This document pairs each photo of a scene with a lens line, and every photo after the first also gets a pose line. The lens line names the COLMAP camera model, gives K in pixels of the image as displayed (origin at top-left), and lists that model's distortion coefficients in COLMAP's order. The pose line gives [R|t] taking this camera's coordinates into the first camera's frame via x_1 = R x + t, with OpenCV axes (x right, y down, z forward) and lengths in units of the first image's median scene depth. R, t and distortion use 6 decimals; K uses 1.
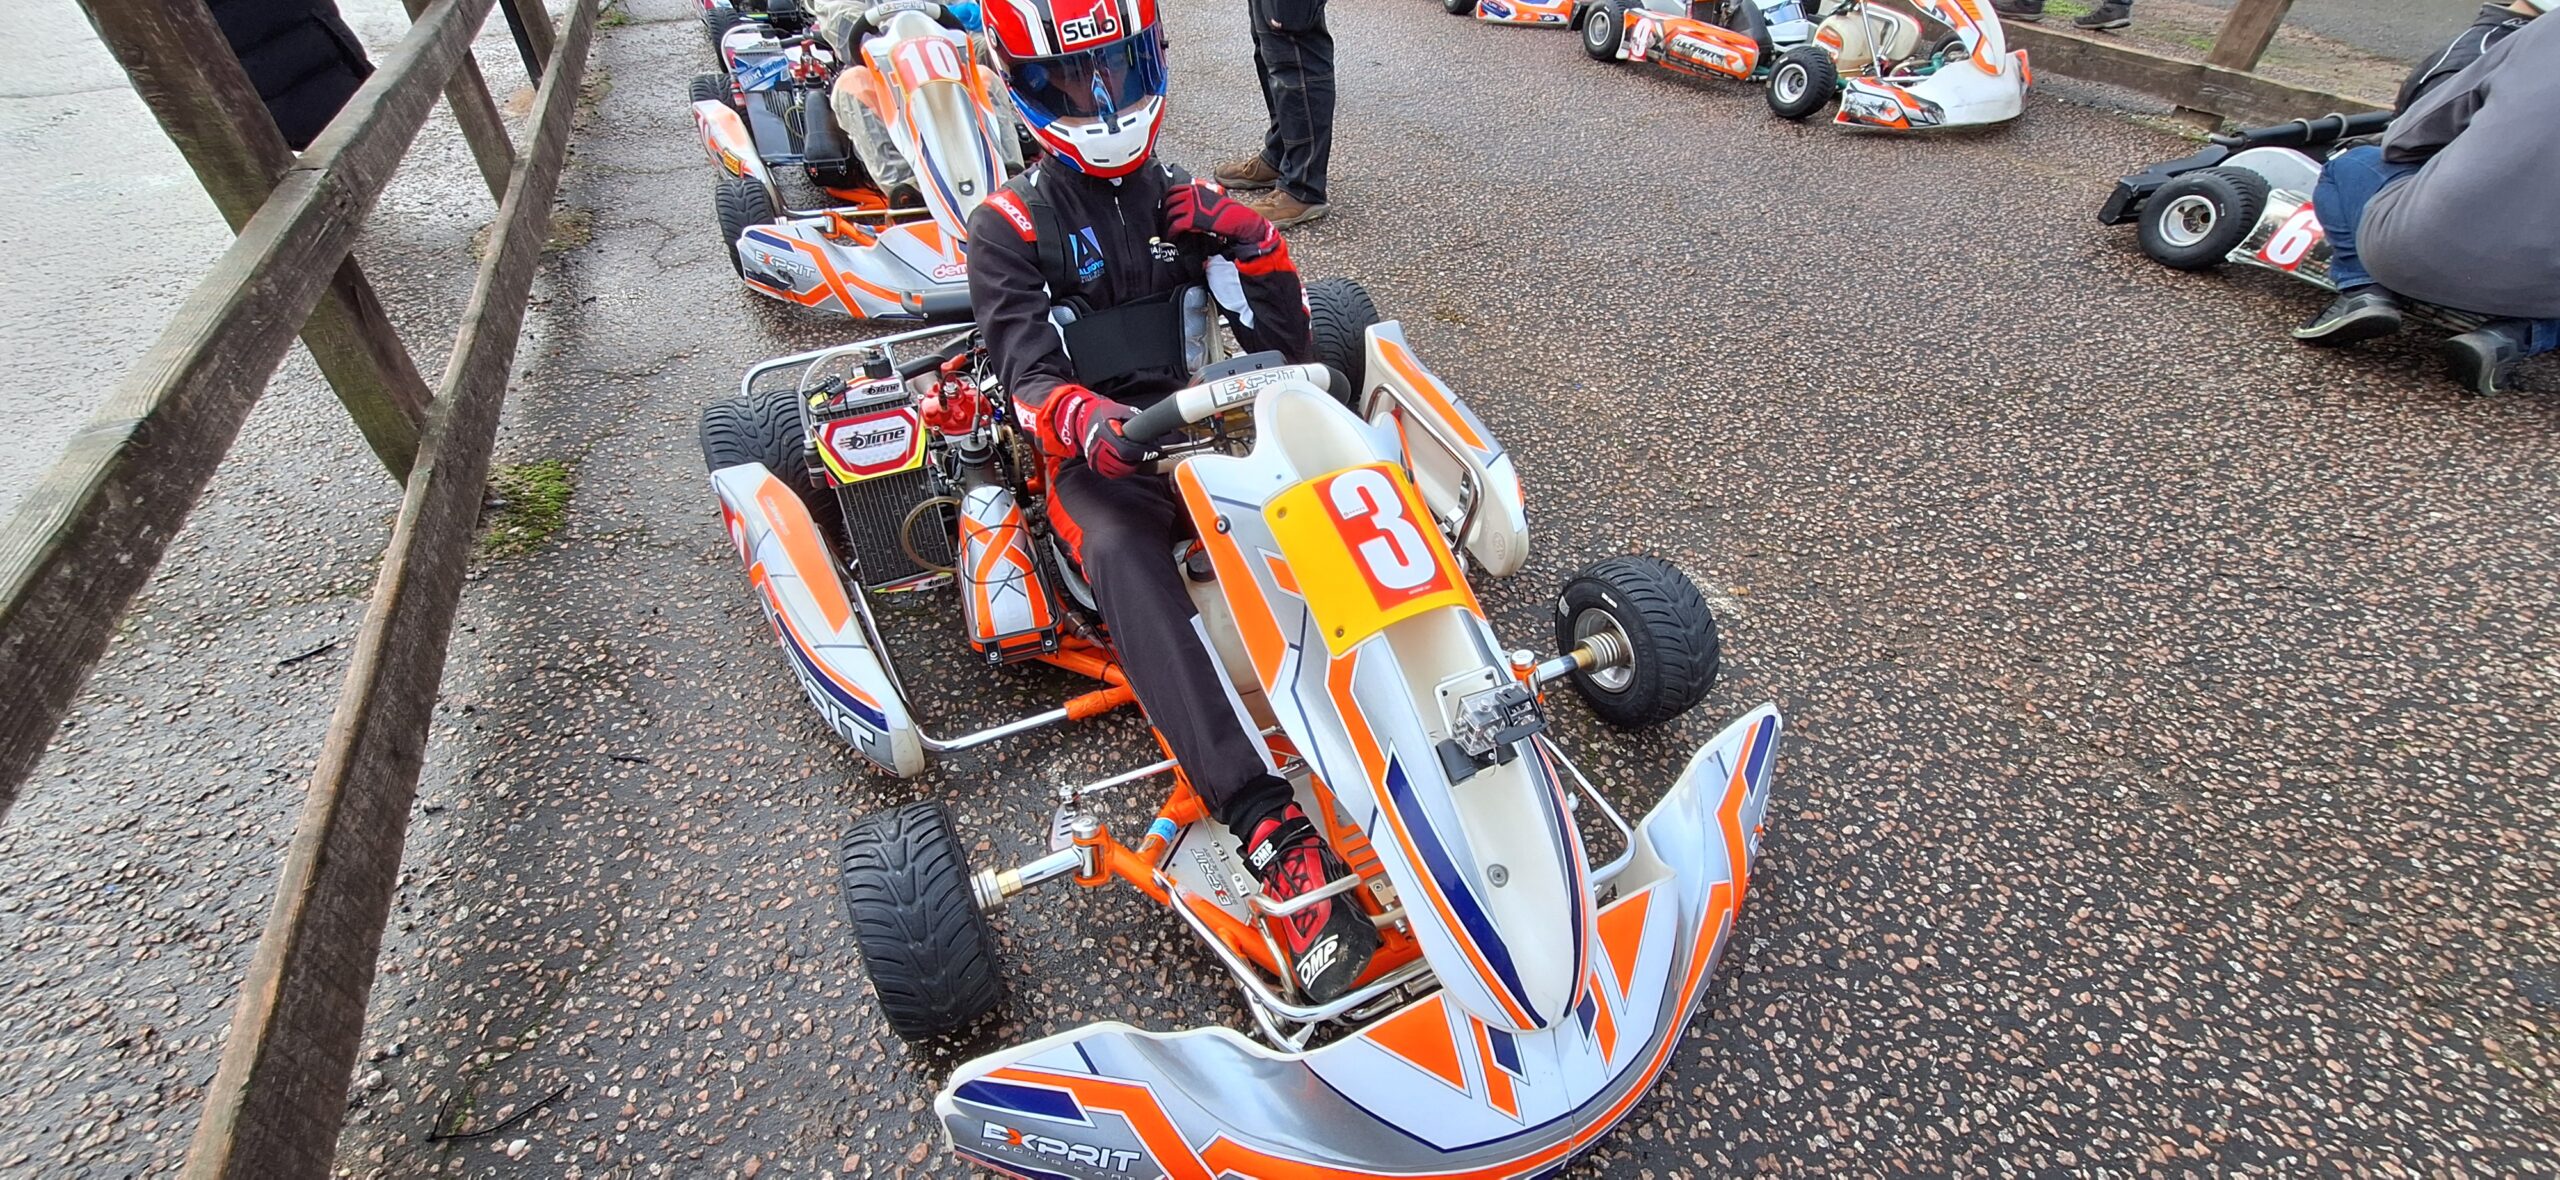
lens RADIAL K [[1050.1, 0, 1292.7], [0, 1050.1, 605.6], [0, 0, 1]] dist [-0.005226, -0.000113]
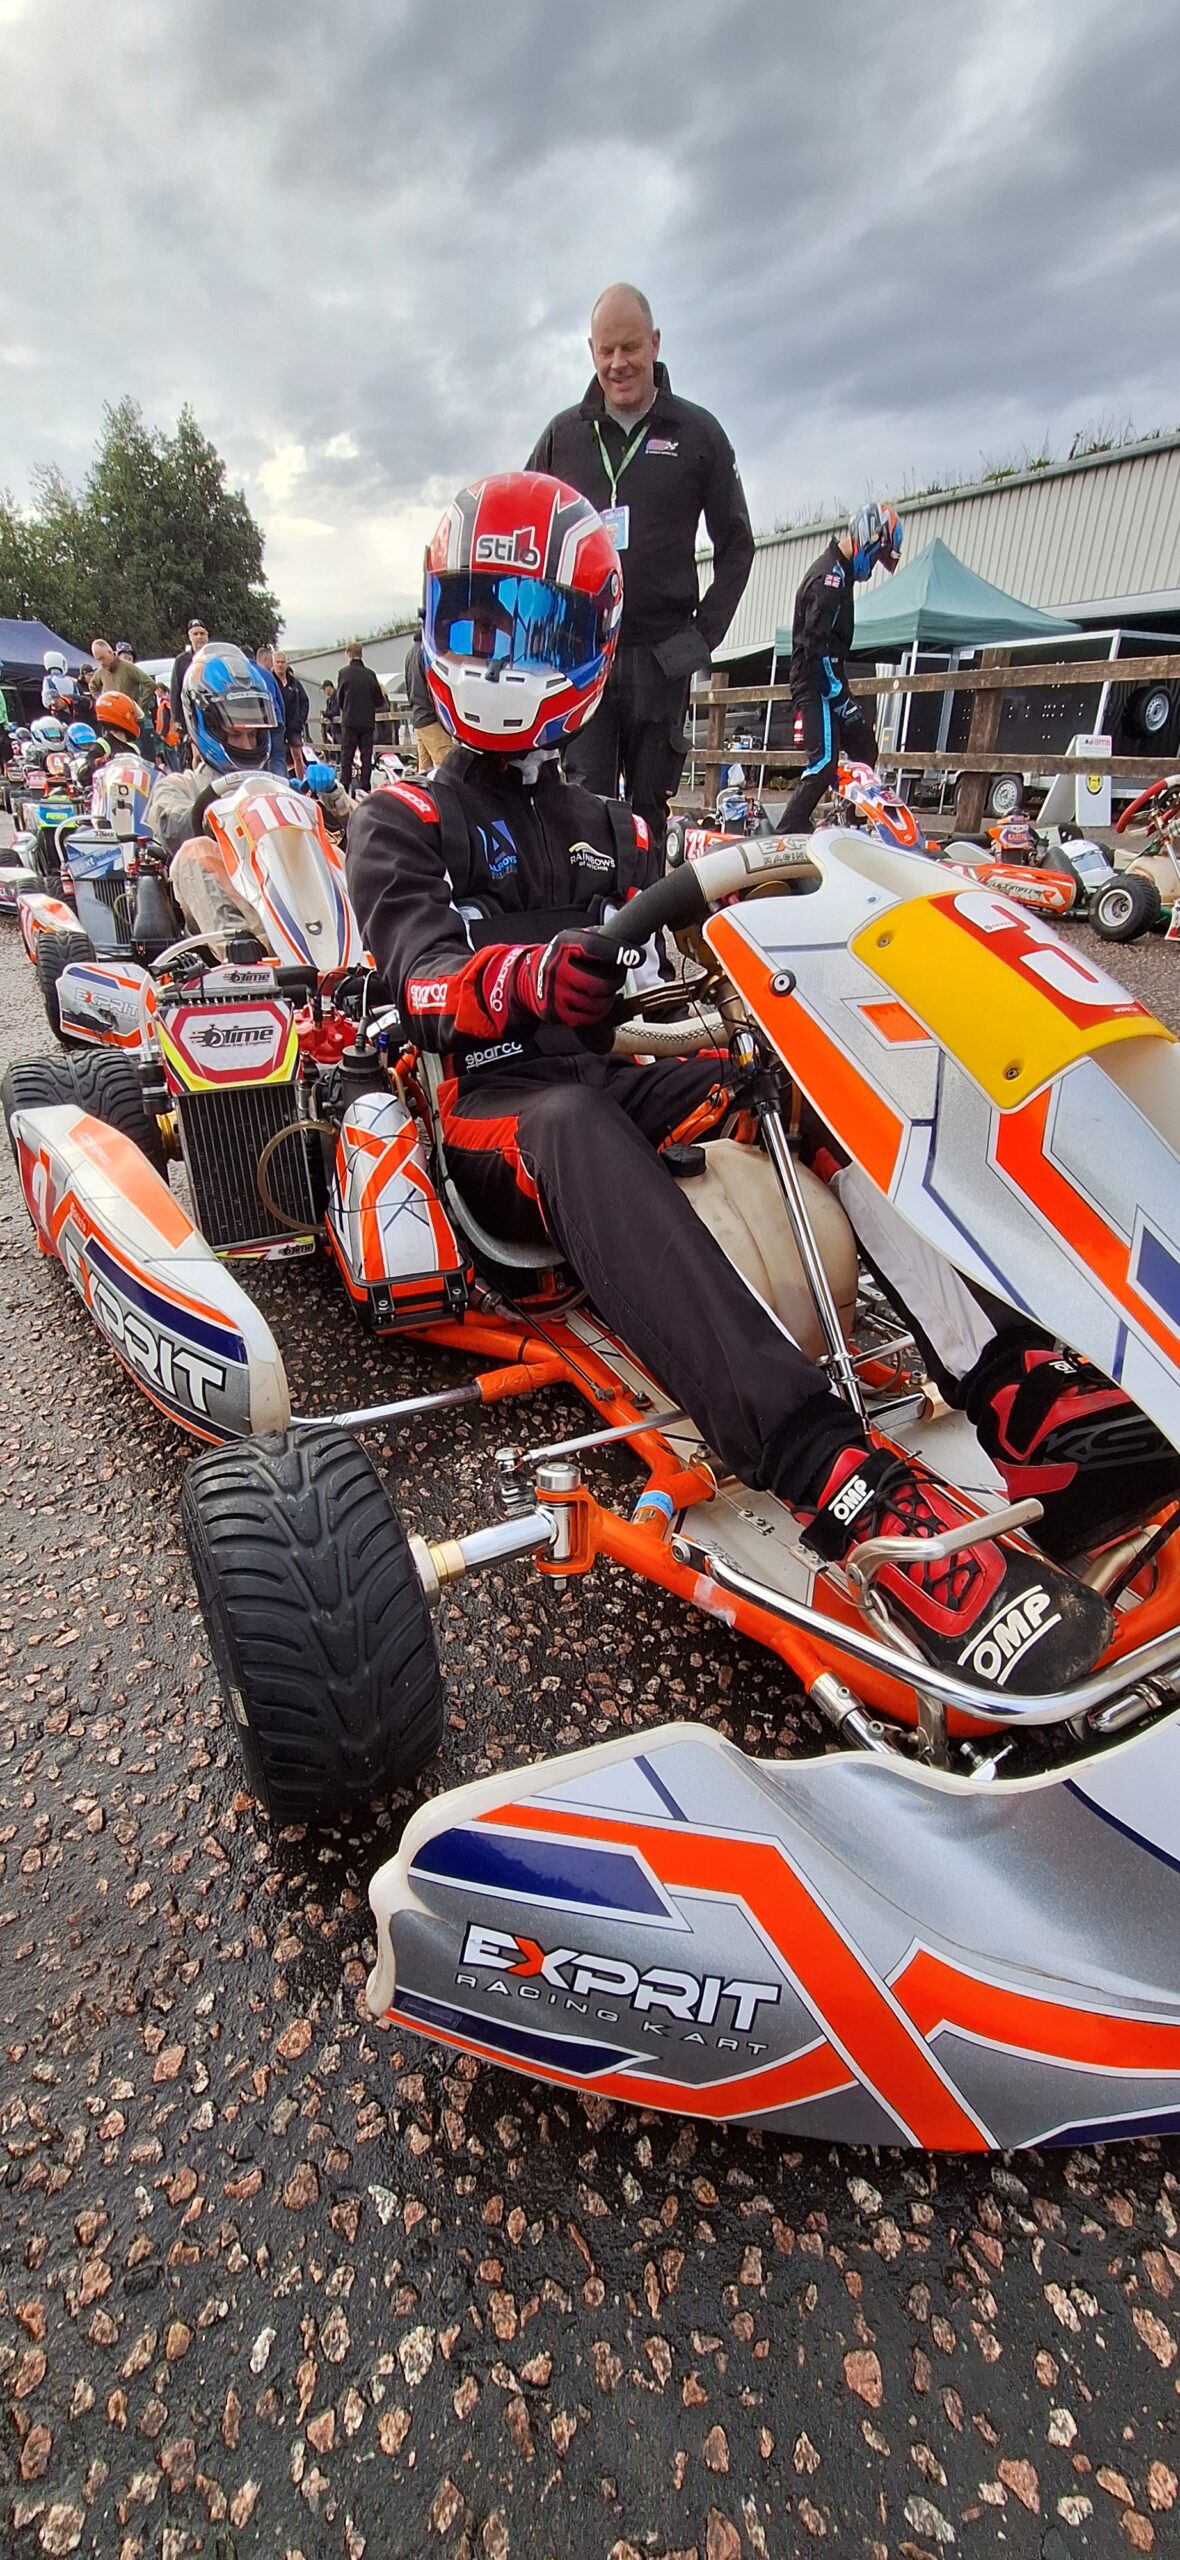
lens RADIAL K [[1050.1, 0, 590.0], [0, 1050.1, 1280.0], [0, 0, 1]] dist [-0.005226, -0.000113]
pose [[0.999627, -0.013711, 0.023604, -0.180459], [0.018822, 0.972479, -0.232229, 0.229630], [-0.019770, 0.232587, 0.972375, 0.326184]]
